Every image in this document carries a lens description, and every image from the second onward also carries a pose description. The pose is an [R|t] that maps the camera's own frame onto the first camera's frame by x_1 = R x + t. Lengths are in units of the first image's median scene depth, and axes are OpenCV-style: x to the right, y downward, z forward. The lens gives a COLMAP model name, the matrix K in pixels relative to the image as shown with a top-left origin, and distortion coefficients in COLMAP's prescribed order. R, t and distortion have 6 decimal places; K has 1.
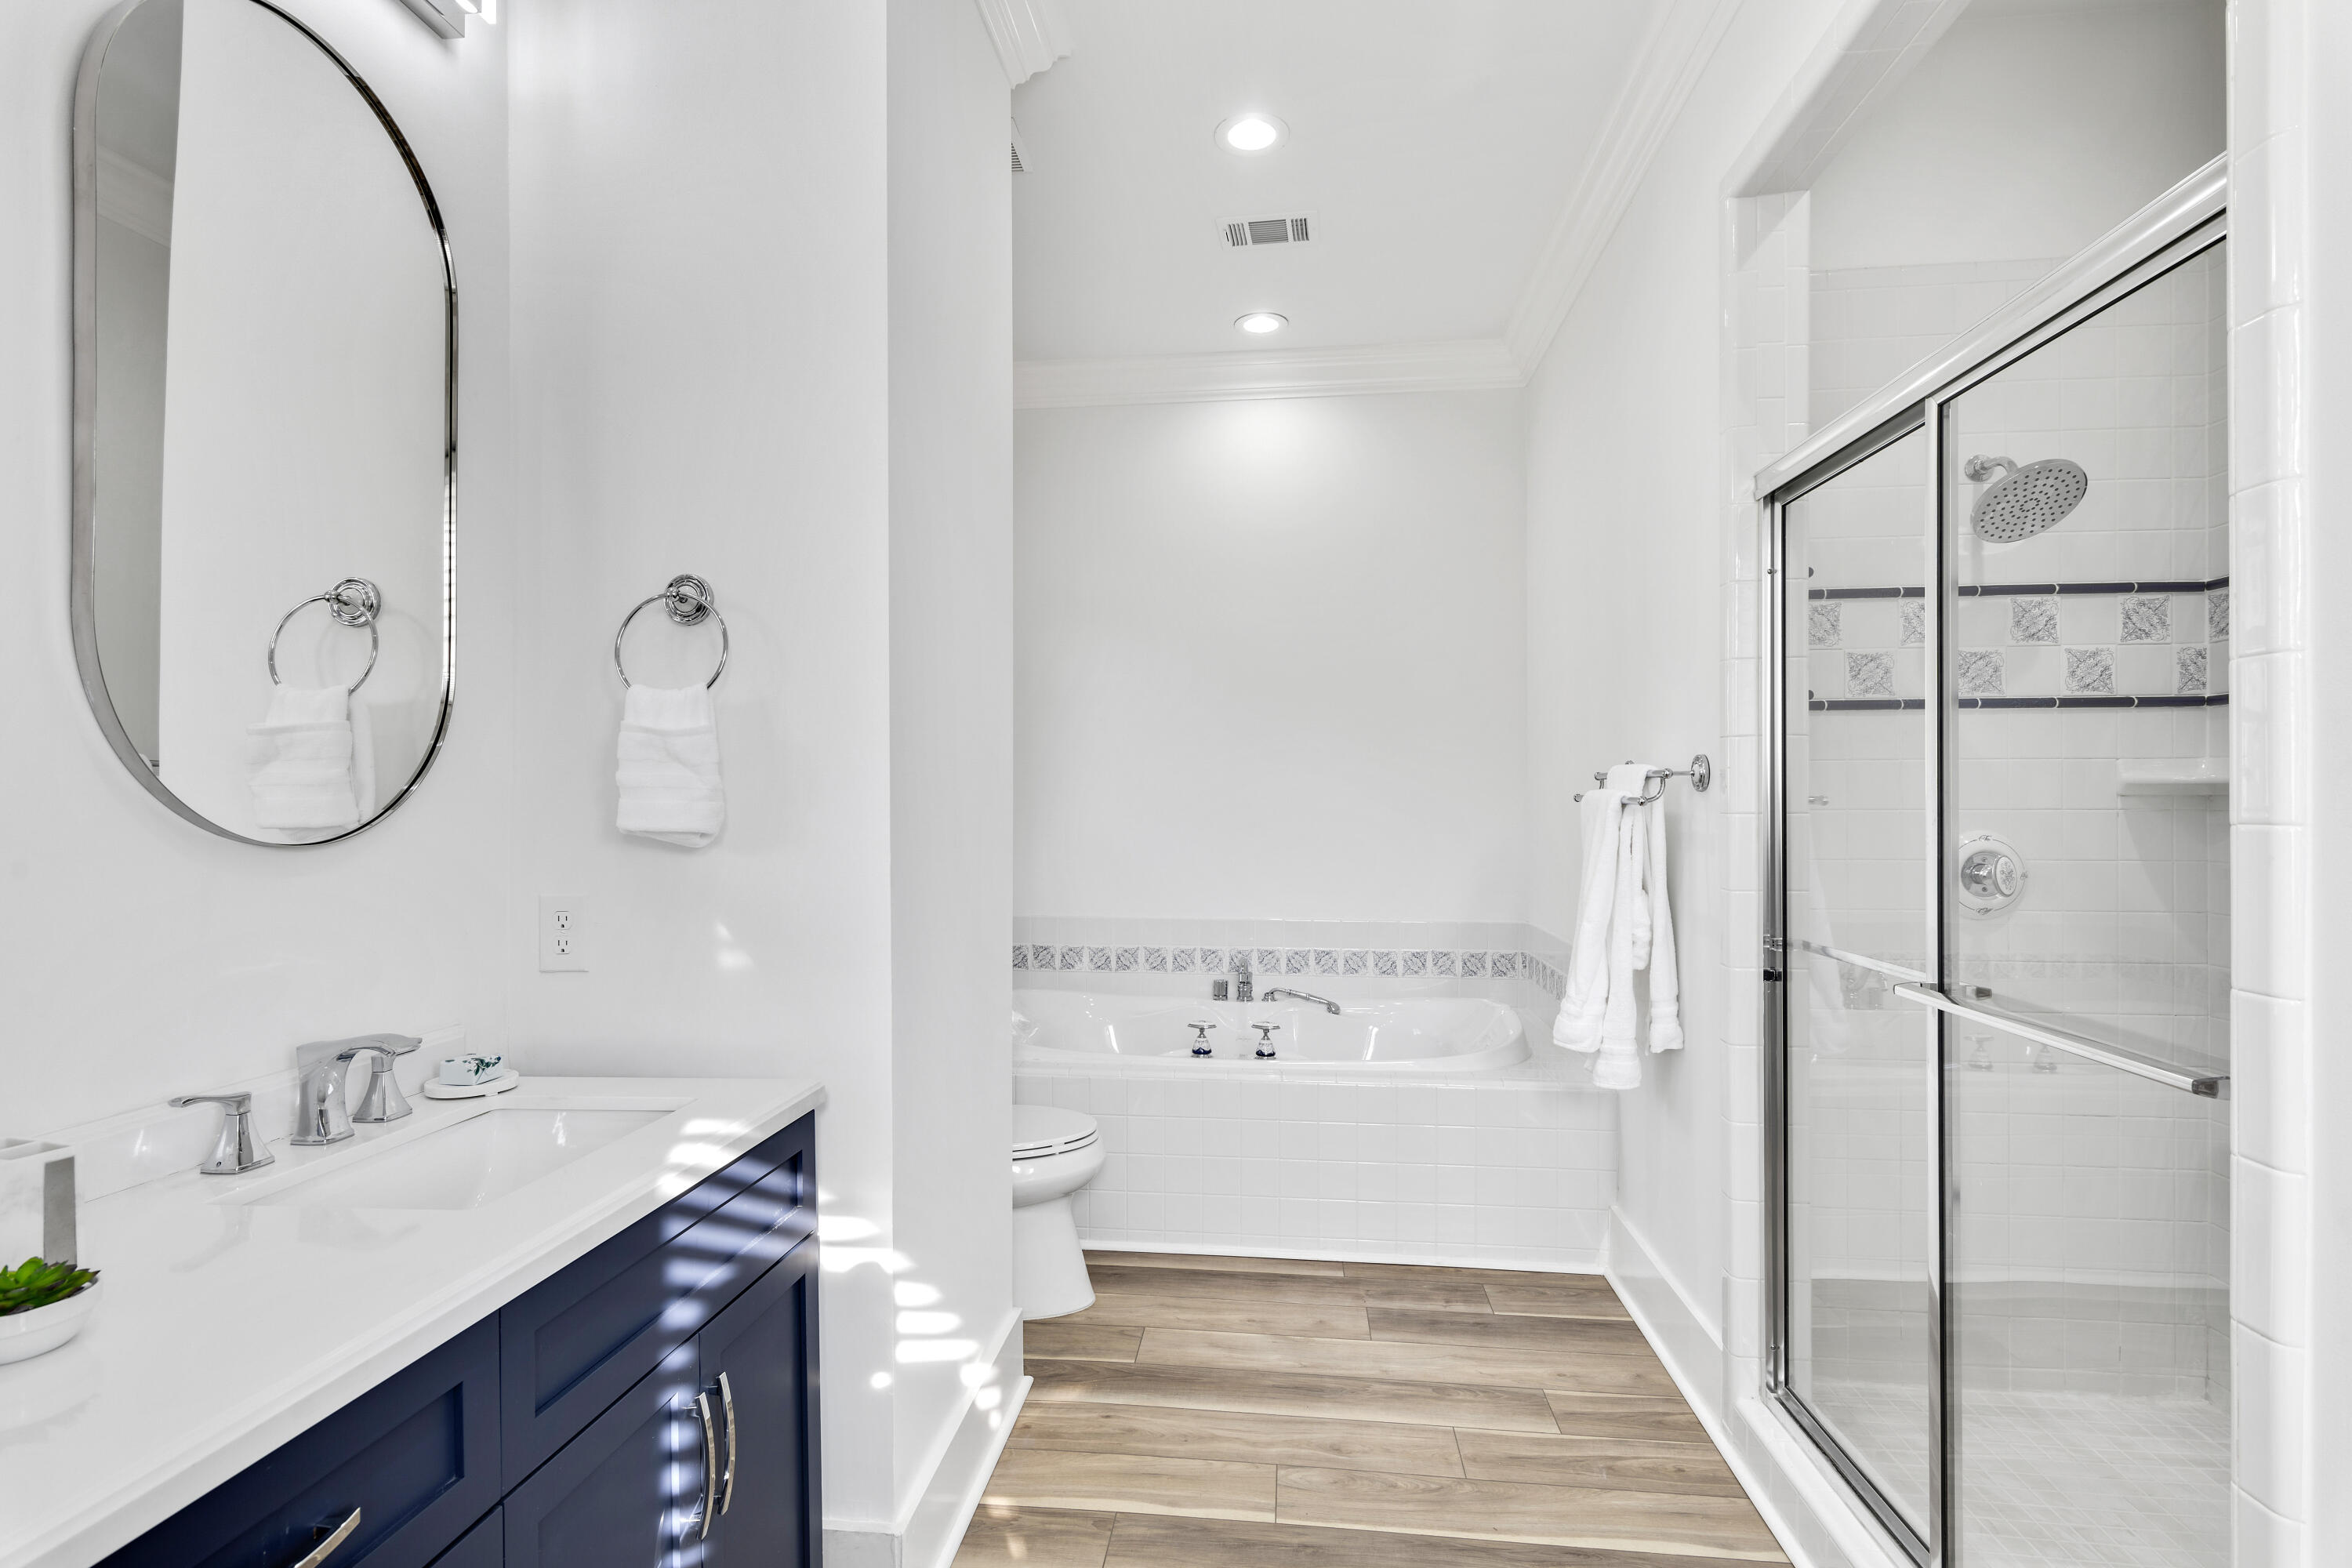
lens RADIAL K [[1130.1, 0, 1168.9], [0, 1130.1, 813.6], [0, 0, 1]] dist [0.009738, -0.000051]
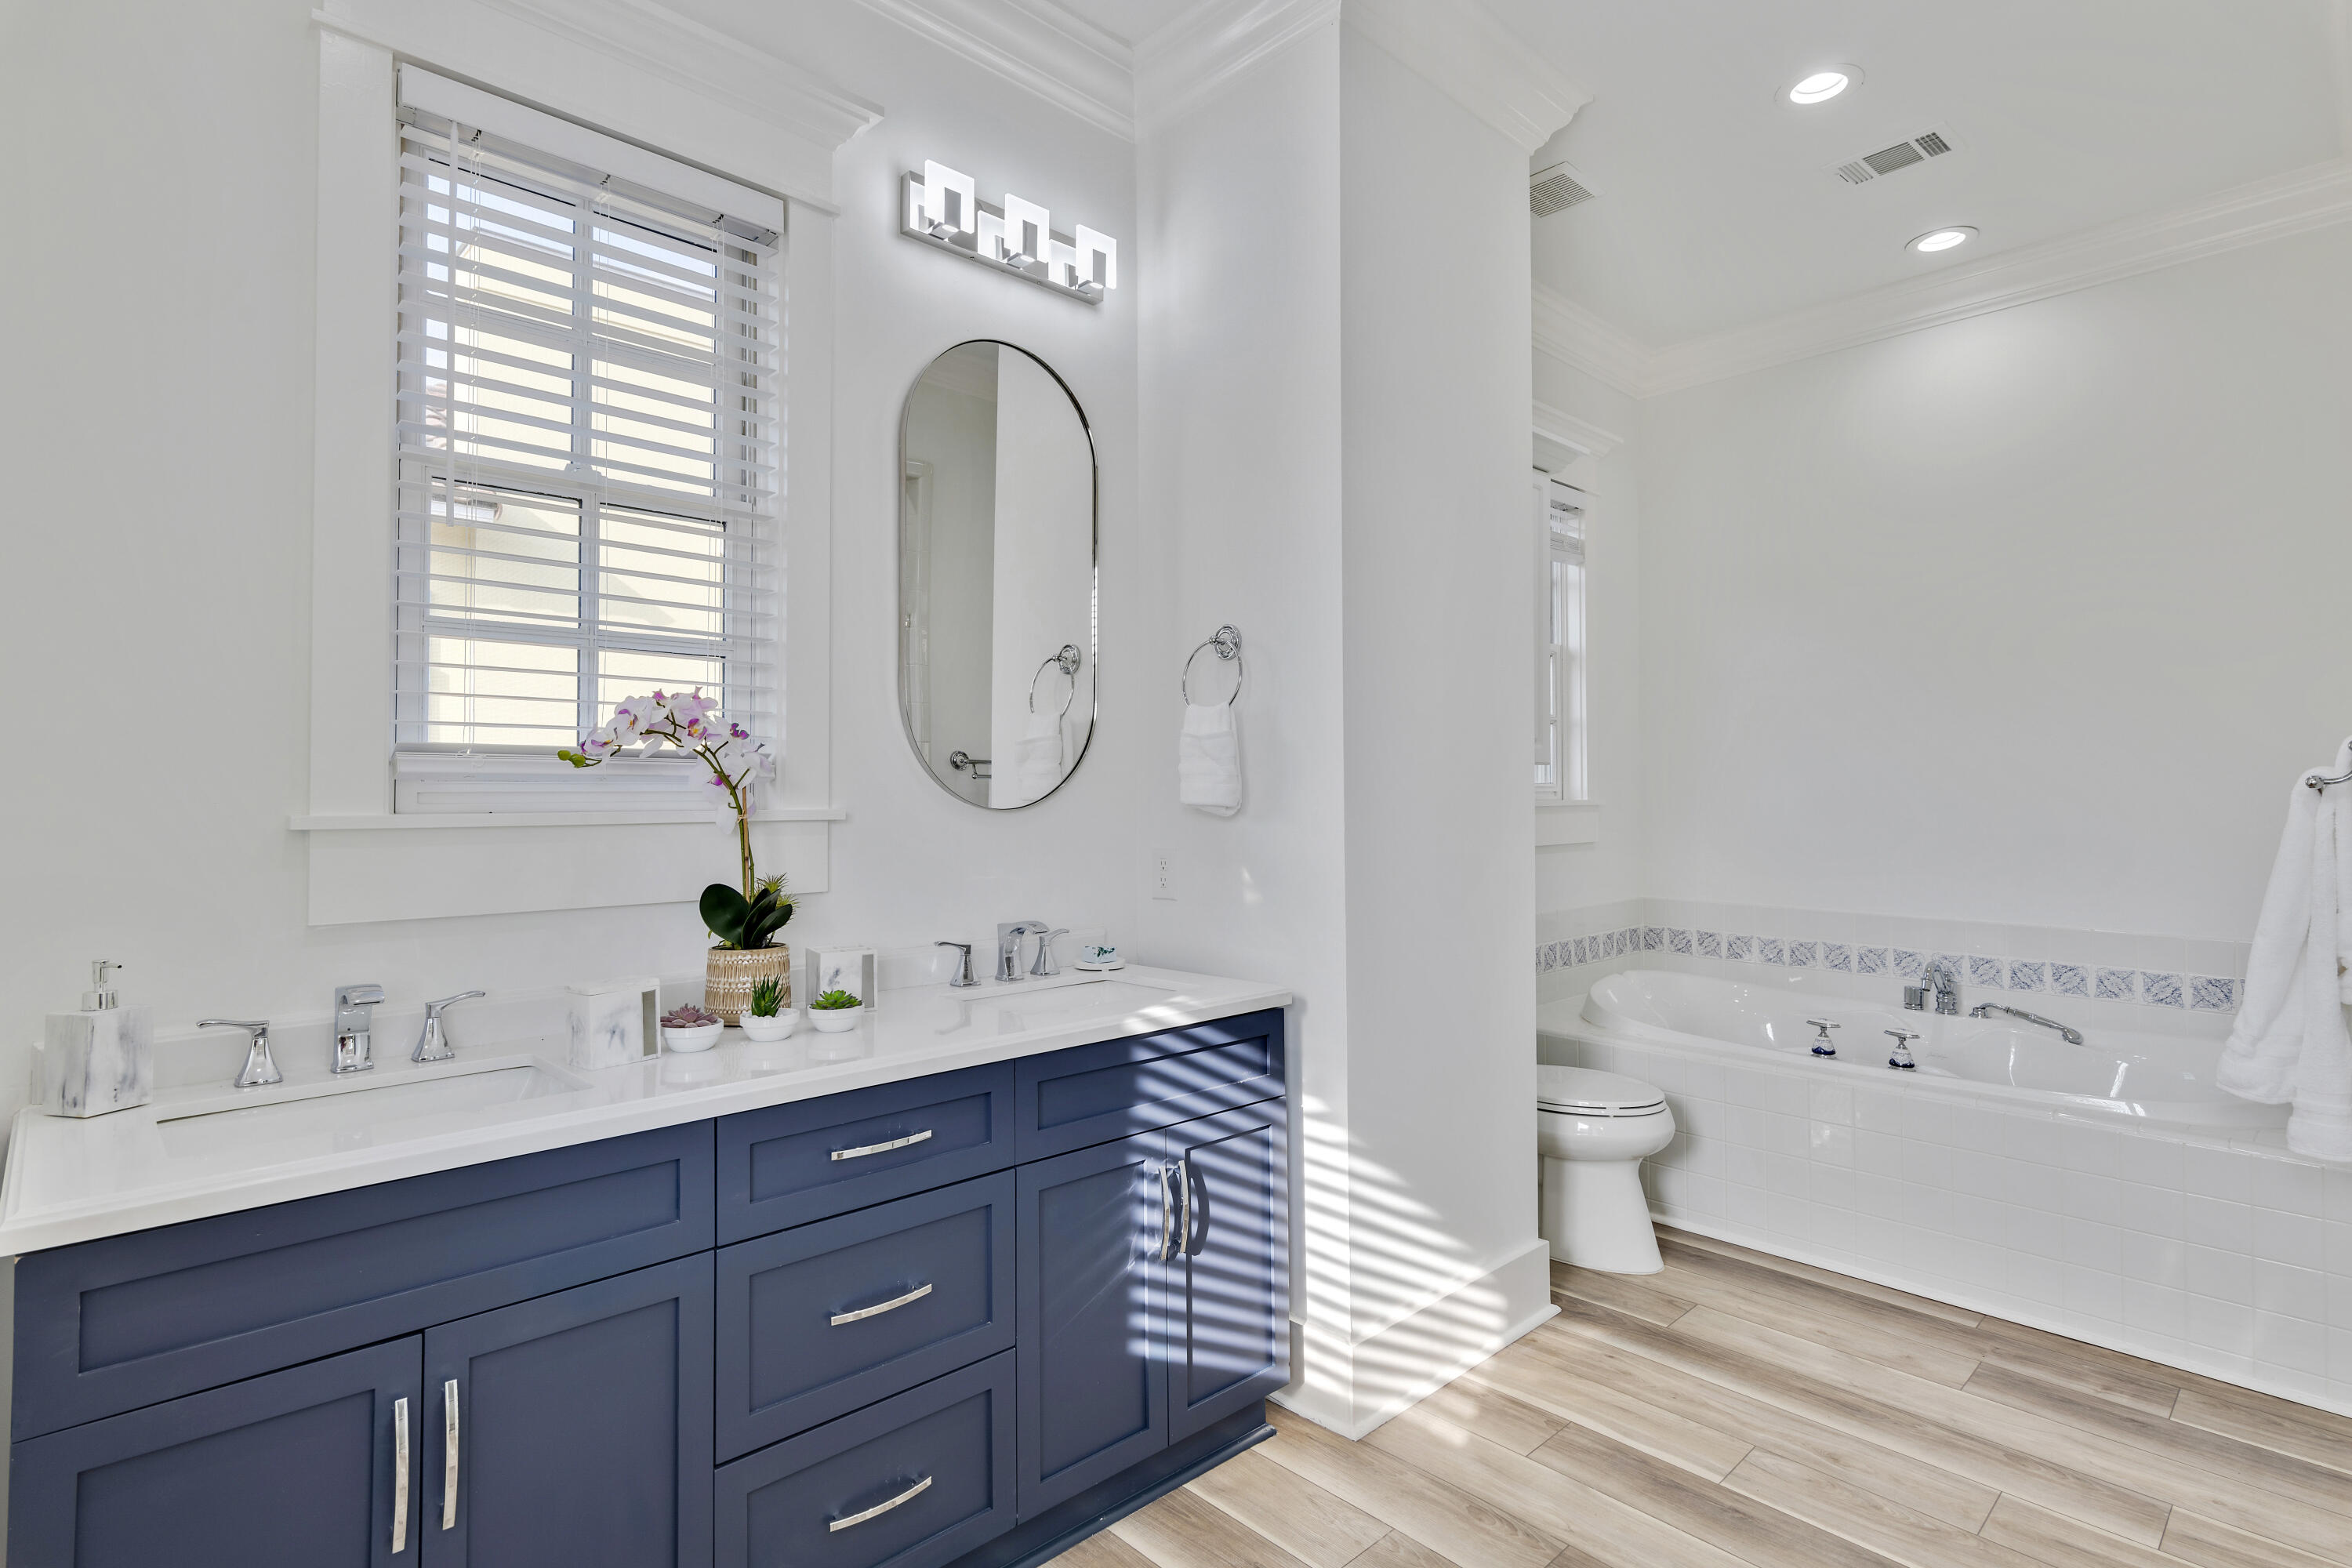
lens RADIAL K [[1140.1, 0, 1169.0], [0, 1140.1, 787.6], [0, 0, 1]] dist [-0.000364, 0.000050]
pose [[0.763647, 0.000707, -0.645634, 0.298350], [-0.006127, 0.999962, -0.006152, 0.002142], [0.645605, 0.008653, 0.763622, -0.091803]]
